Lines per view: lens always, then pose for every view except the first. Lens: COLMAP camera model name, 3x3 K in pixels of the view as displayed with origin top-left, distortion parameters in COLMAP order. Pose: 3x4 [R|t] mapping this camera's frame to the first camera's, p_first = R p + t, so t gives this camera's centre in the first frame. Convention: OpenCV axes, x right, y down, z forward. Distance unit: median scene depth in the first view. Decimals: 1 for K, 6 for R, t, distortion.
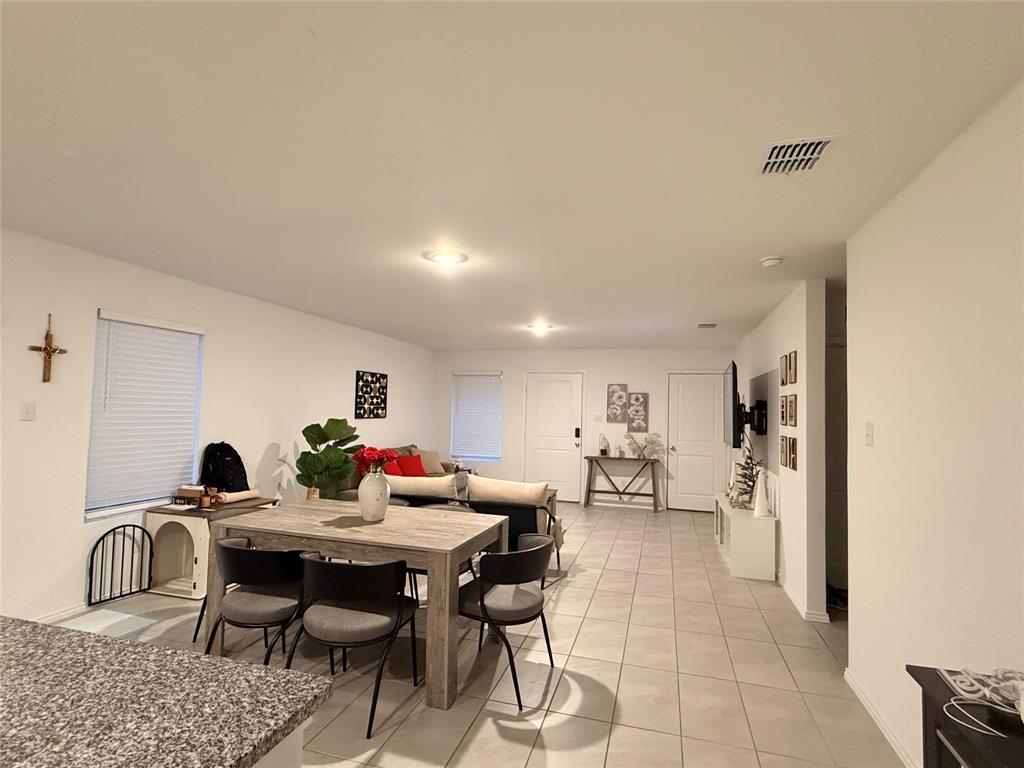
lens RADIAL K [[530.5, 0, 509.9], [0, 530.5, 385.5], [0, 0, 1]] dist [0.001020, 0.000169]
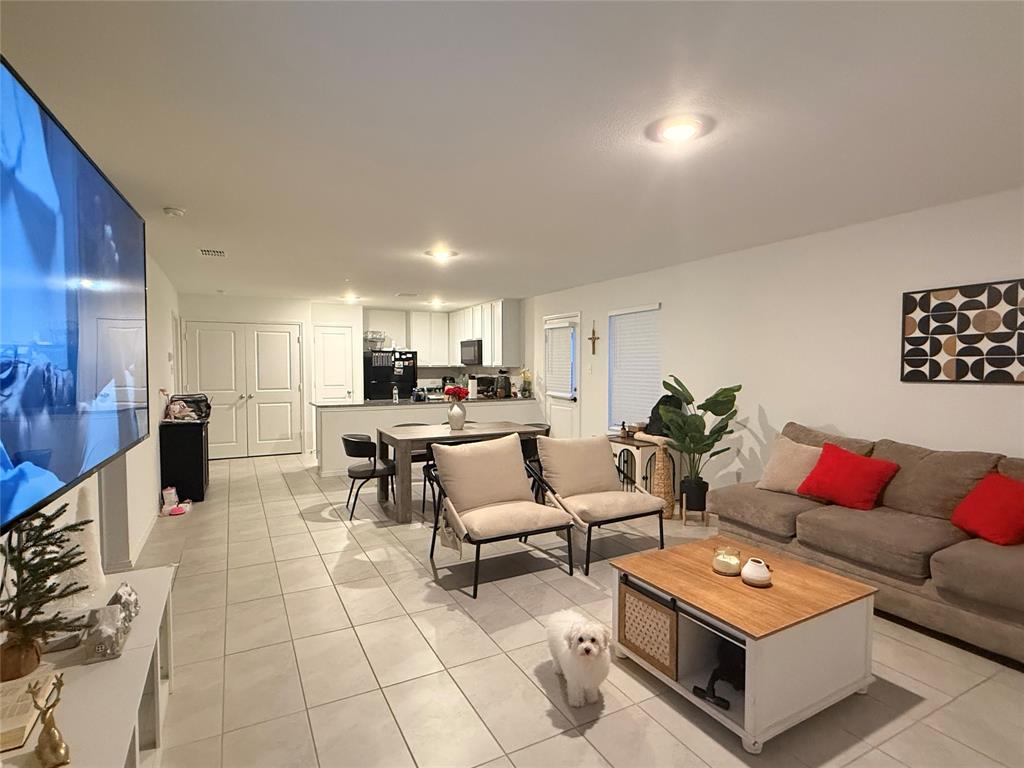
lens RADIAL K [[530.5, 0, 512.1], [0, 530.5, 384.4], [0, 0, 1]] dist [0.001020, 0.000169]
pose [[-0.719987, 0.001114, -0.693987, 0.369149], [0.016939, 0.999729, -0.015969, 0.065900], [0.693781, -0.023253, -0.719811, 1.097486]]
